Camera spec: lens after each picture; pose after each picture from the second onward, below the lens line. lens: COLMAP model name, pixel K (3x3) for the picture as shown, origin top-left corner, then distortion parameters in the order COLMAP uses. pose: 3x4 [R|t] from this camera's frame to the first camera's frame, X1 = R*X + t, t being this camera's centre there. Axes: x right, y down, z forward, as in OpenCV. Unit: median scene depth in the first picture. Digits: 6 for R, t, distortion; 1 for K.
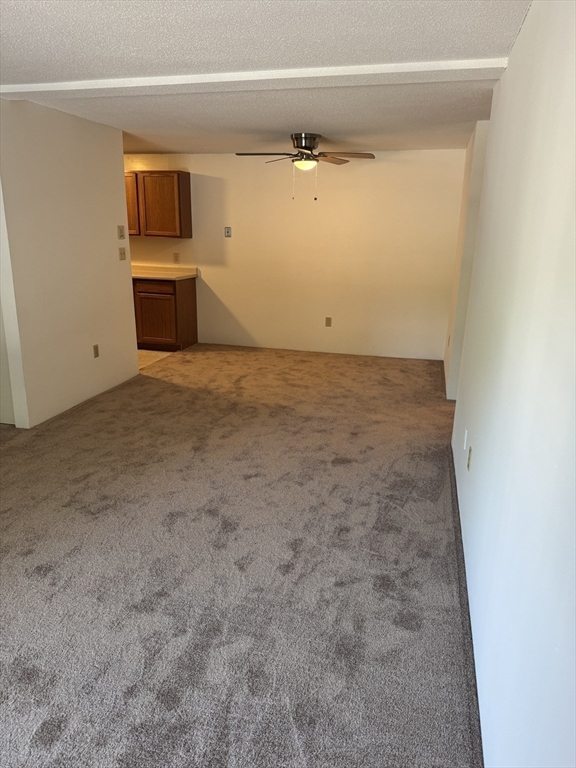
lens RADIAL K [[548.1, 0, 282.4], [0, 548.1, 383.8], [0, 0, 1]] dist [0.074510, -0.106914]
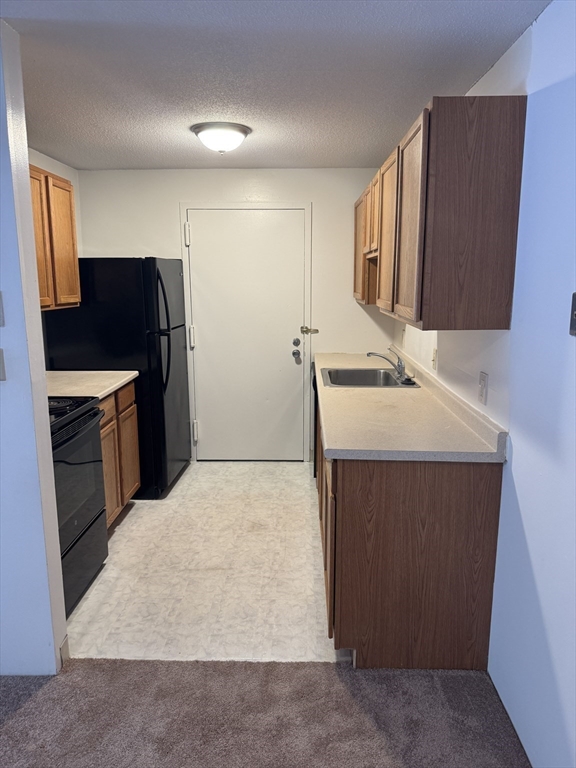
lens RADIAL K [[548.1, 0, 282.4], [0, 548.1, 383.8], [0, 0, 1]] dist [0.074510, -0.106914]
pose [[0.204578, 0.165278, -0.964796, 0.093716], [-0.262313, 0.958848, 0.108638, -0.245541], [0.943048, 0.230854, 0.239514, 0.855341]]
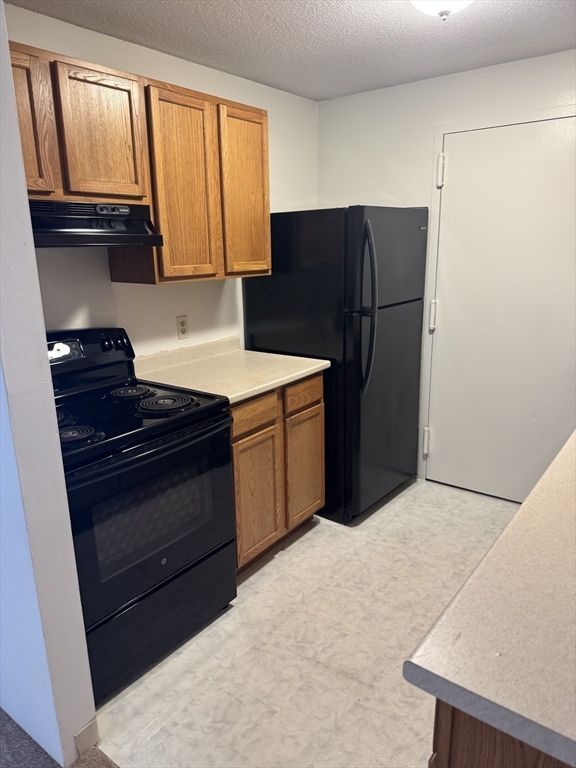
lens RADIAL K [[548.1, 0, 282.4], [0, 548.1, 383.8], [0, 0, 1]] dist [0.074510, -0.106914]
pose [[-0.398615, 0.222780, -0.889649, -0.076490], [-0.244039, 0.909309, 0.337048, -0.275848], [0.884053, 0.351462, -0.308098, 0.949885]]
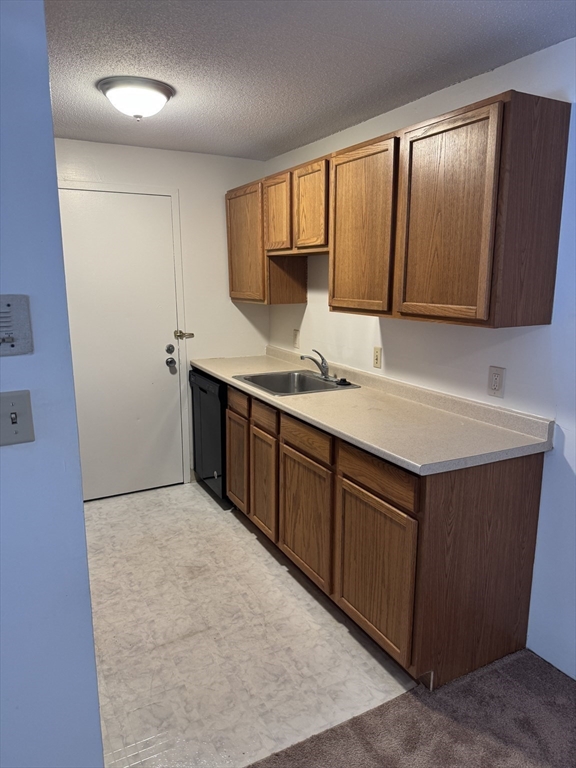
lens RADIAL K [[556.1, 0, 286.8], [0, 556.1, 386.8], [0, 0, 1]] dist [0.006500, -0.001946]
pose [[0.666656, 0.126425, -0.734566, -0.033855], [-0.190636, 0.981652, -0.004062, -0.209151], [0.720575, 0.142743, 0.678525, 0.719891]]
